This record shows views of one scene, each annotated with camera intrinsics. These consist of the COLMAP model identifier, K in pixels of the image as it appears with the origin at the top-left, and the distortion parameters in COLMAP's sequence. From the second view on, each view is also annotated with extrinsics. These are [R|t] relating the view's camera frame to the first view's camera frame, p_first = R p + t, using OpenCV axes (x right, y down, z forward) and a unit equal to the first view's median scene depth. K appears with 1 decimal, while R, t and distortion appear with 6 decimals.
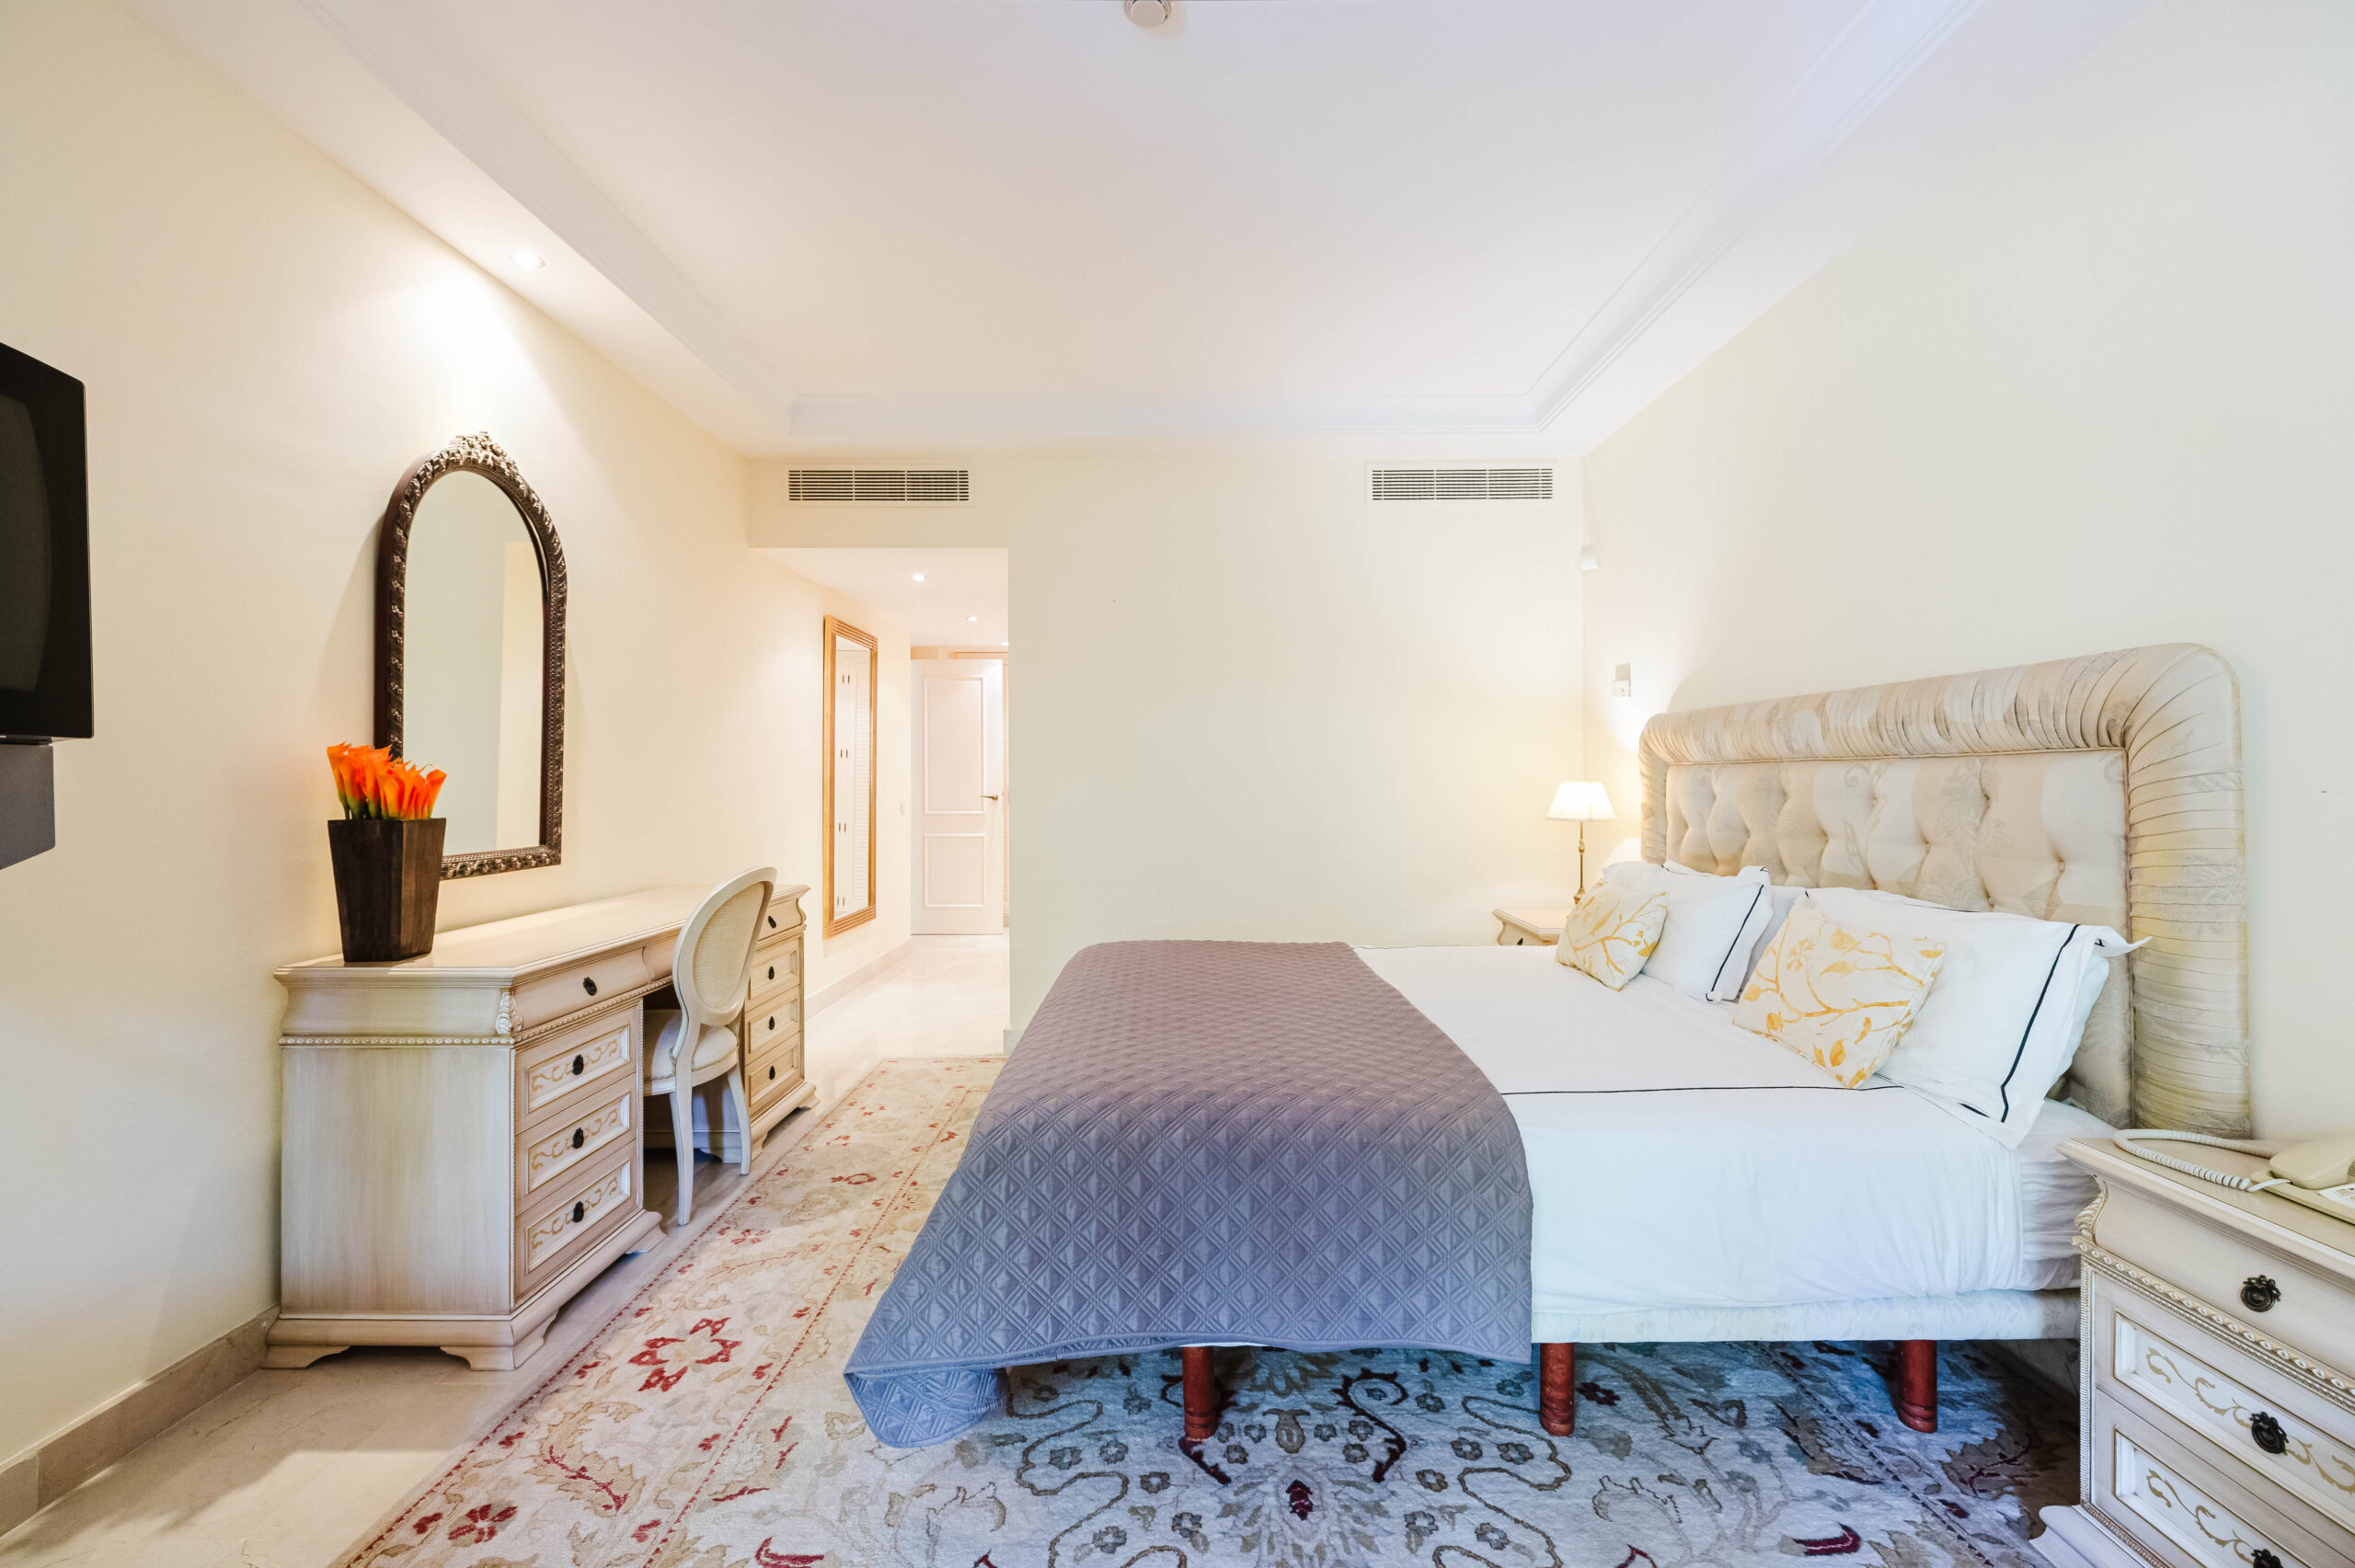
lens RADIAL K [[994.0, 0, 1174.5], [0, 994.0, 778.3], [0, 0, 1]] dist [0.002978, 0.000315]
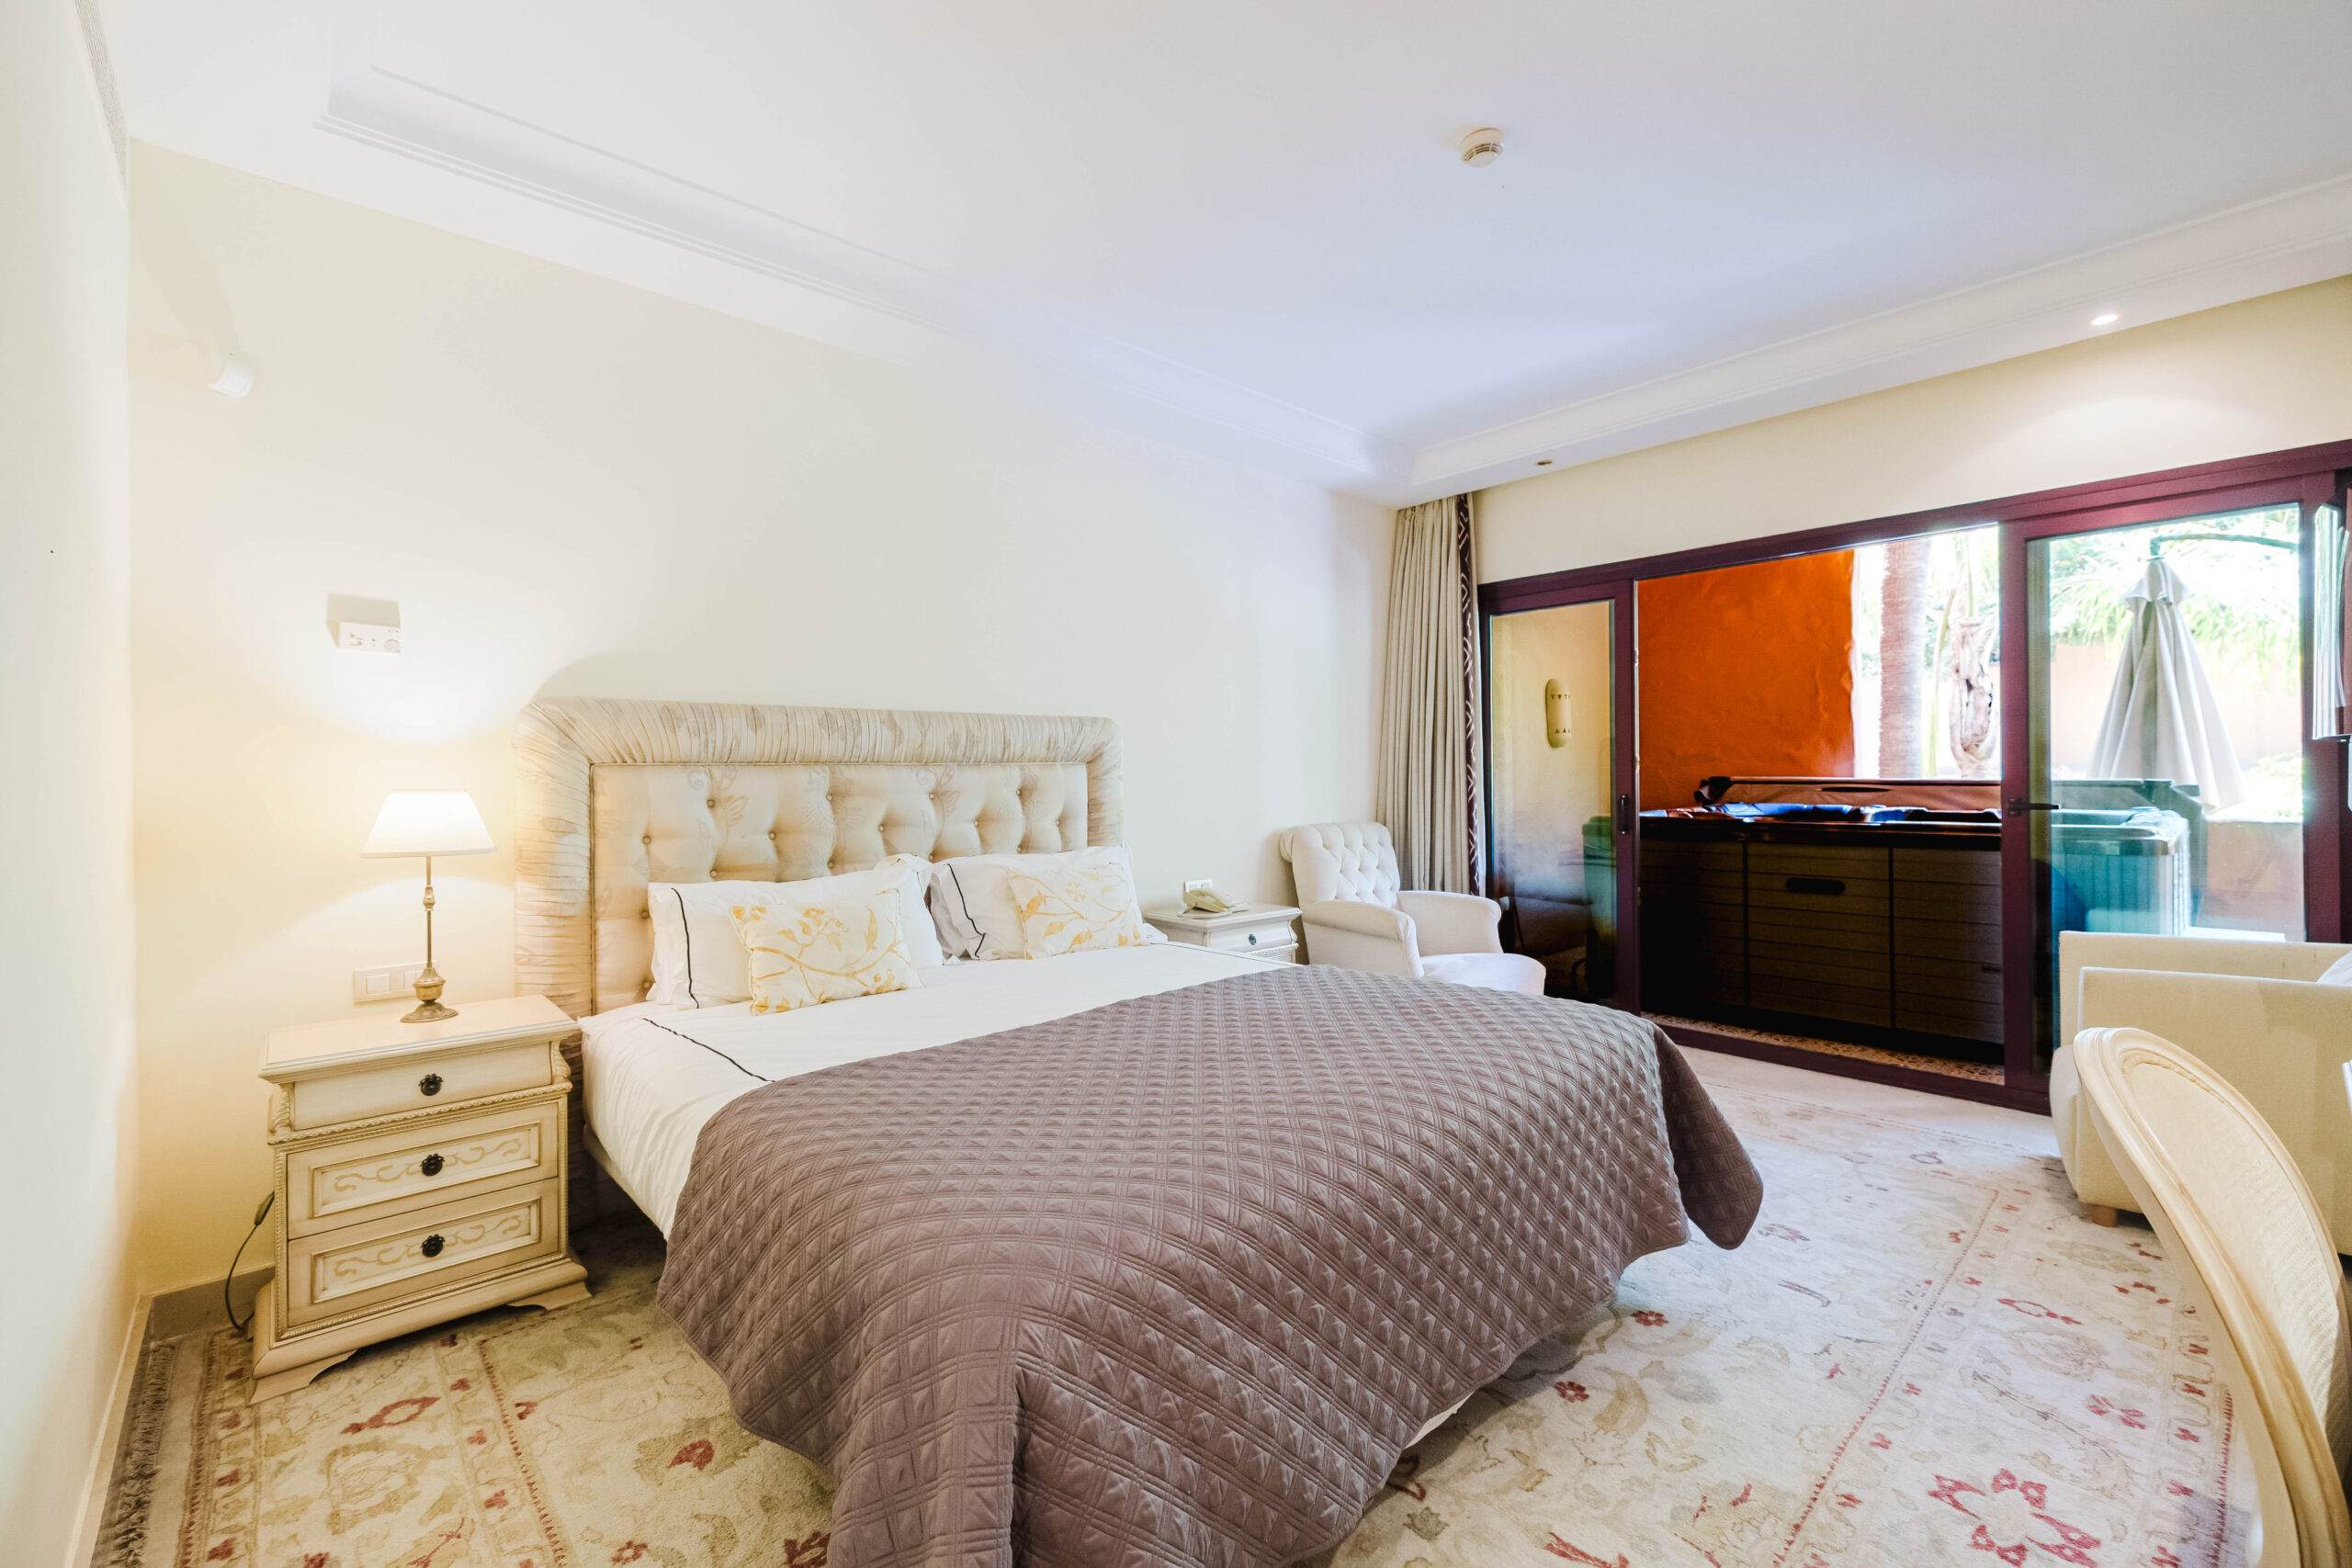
lens RADIAL K [[990.0, 0, 1176.1], [0, 990.0, 778.2], [0, 0, 1]] dist [0.000007, 0.000027]
pose [[-0.683092, 0.009091, 0.730276, -0.569044], [0.010625, 0.999940, -0.002509, 0.007192], [-0.730255, 0.006045, -0.683148, 1.838380]]
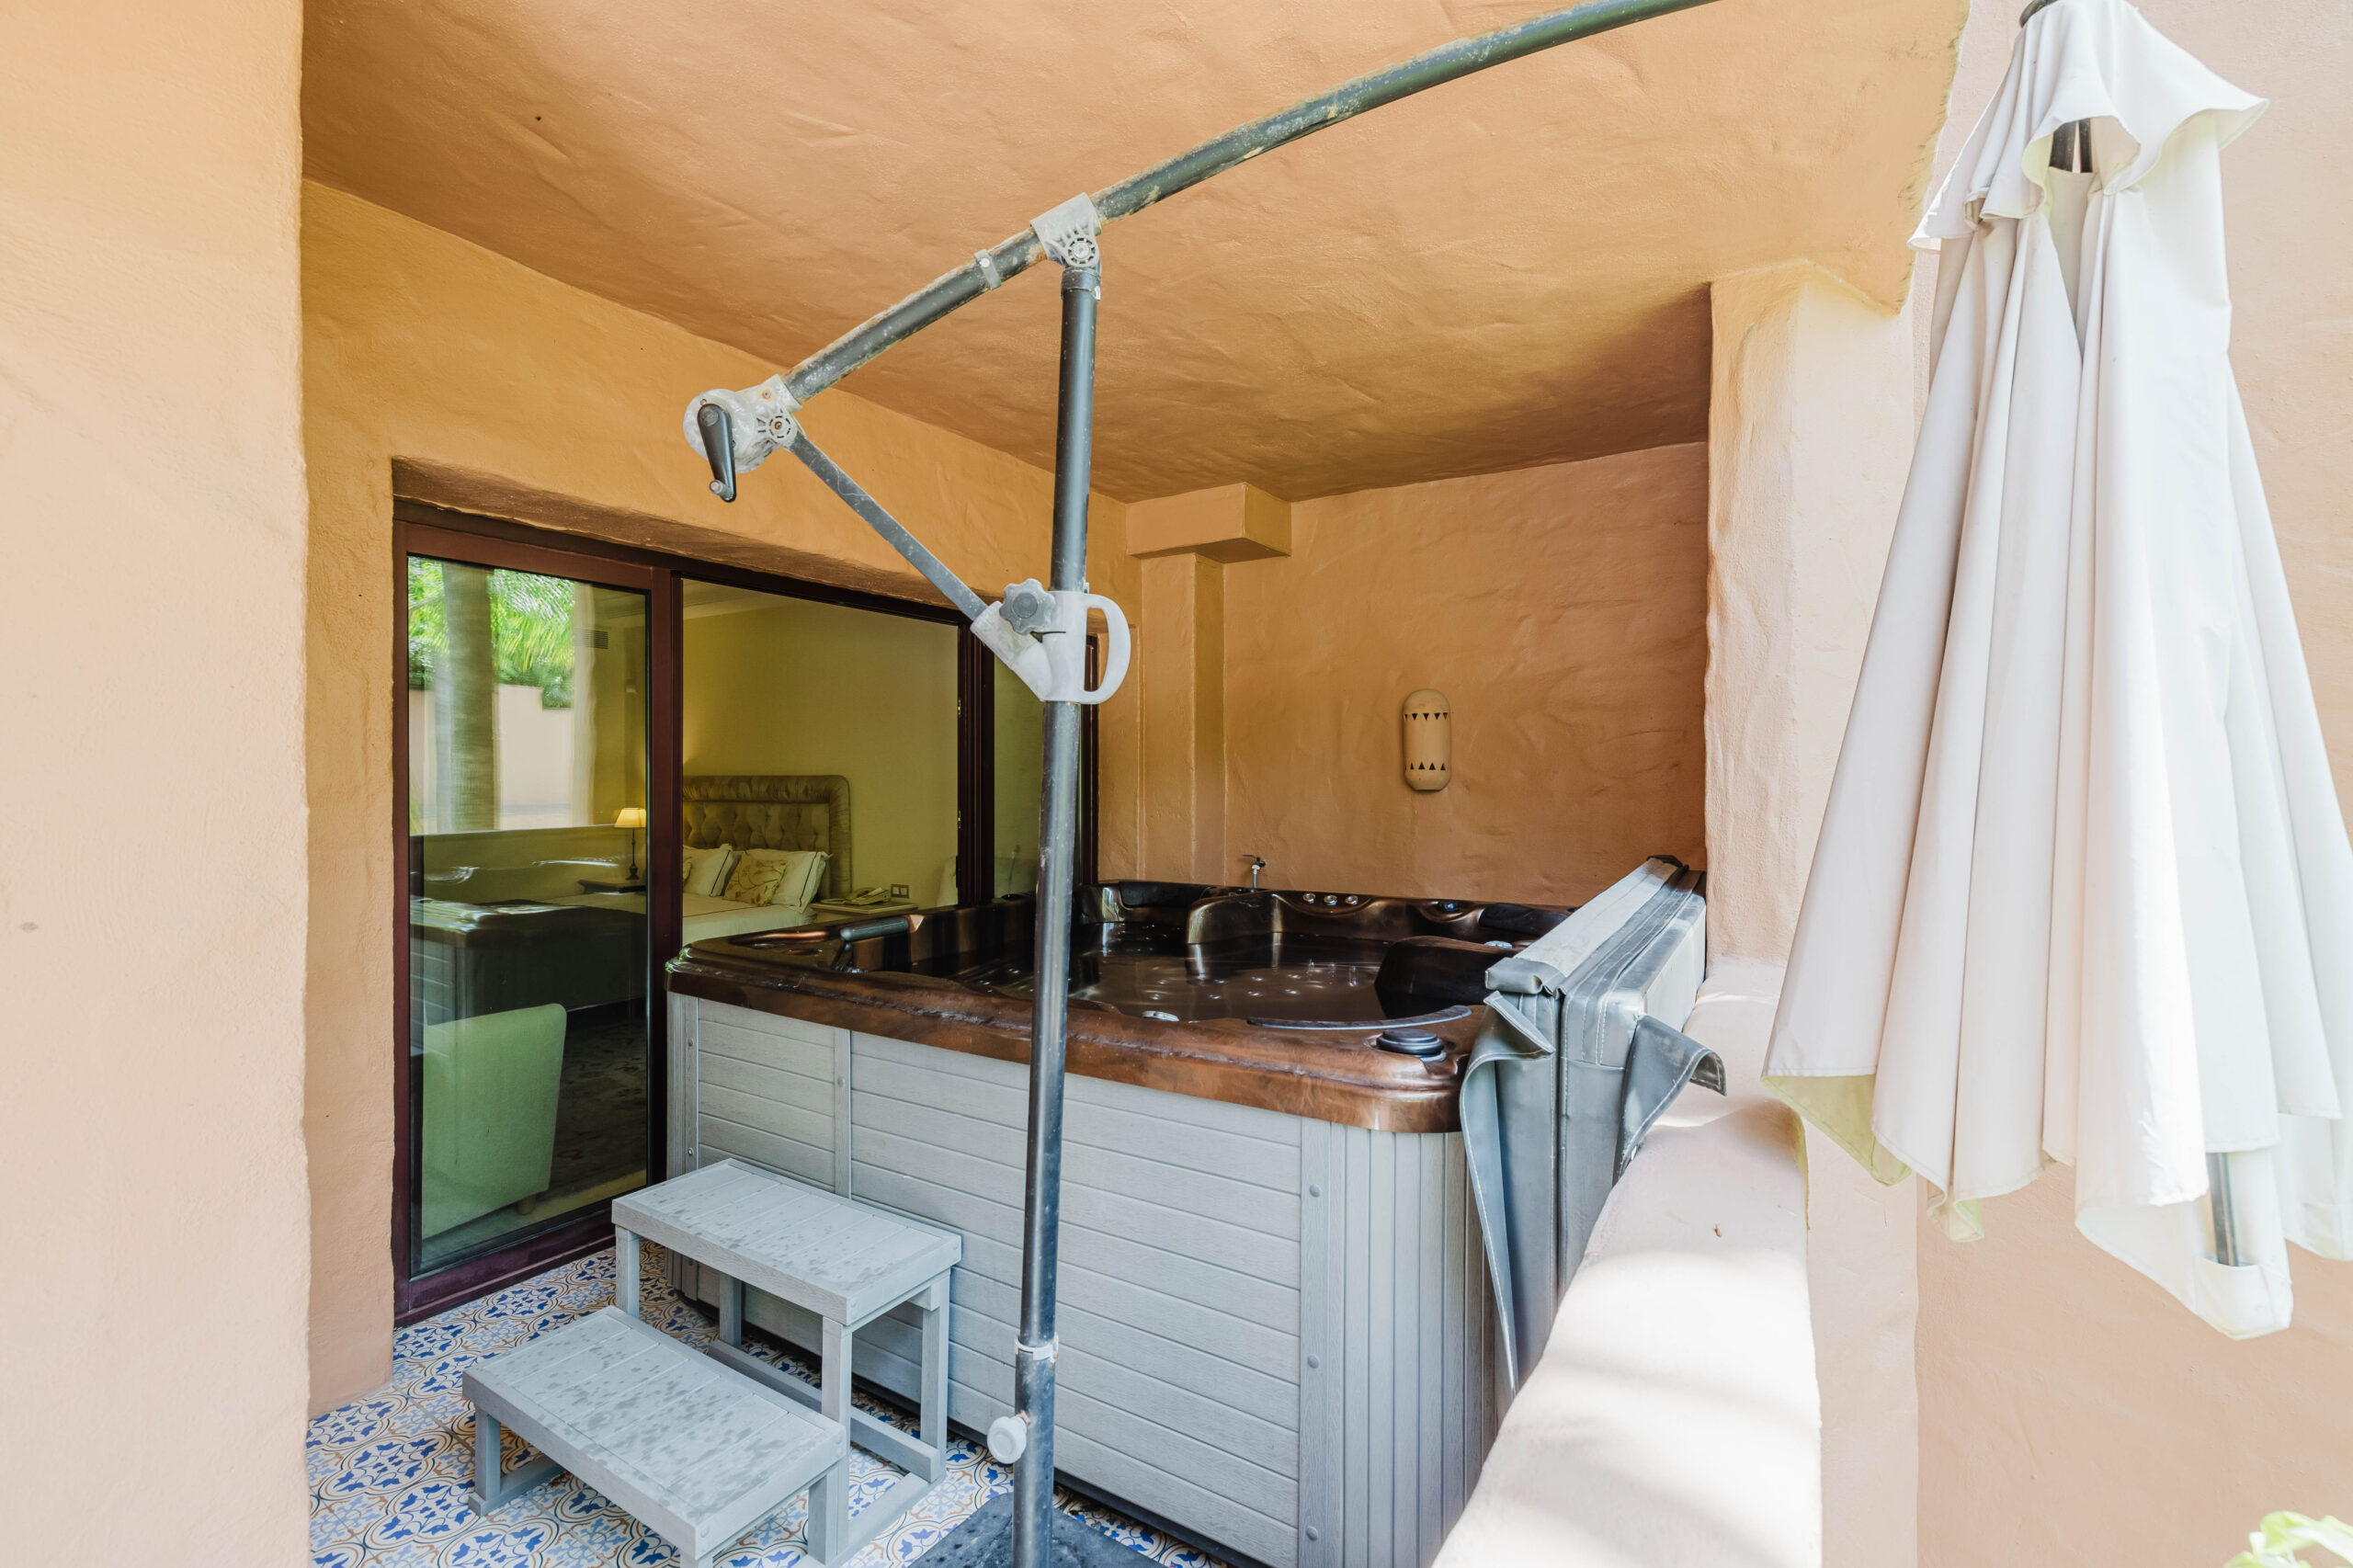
lens RADIAL K [[993.3, 0, 1173.5], [0, 993.3, 778.4], [0, 0, 1]] dist [0.002978, 0.000315]
pose [[0.525895, 0.002766, 0.850545, -1.164206], [-0.004677, 0.999989, -0.000360, -0.098382], [-0.850537, -0.003789, 0.525902, -1.563297]]
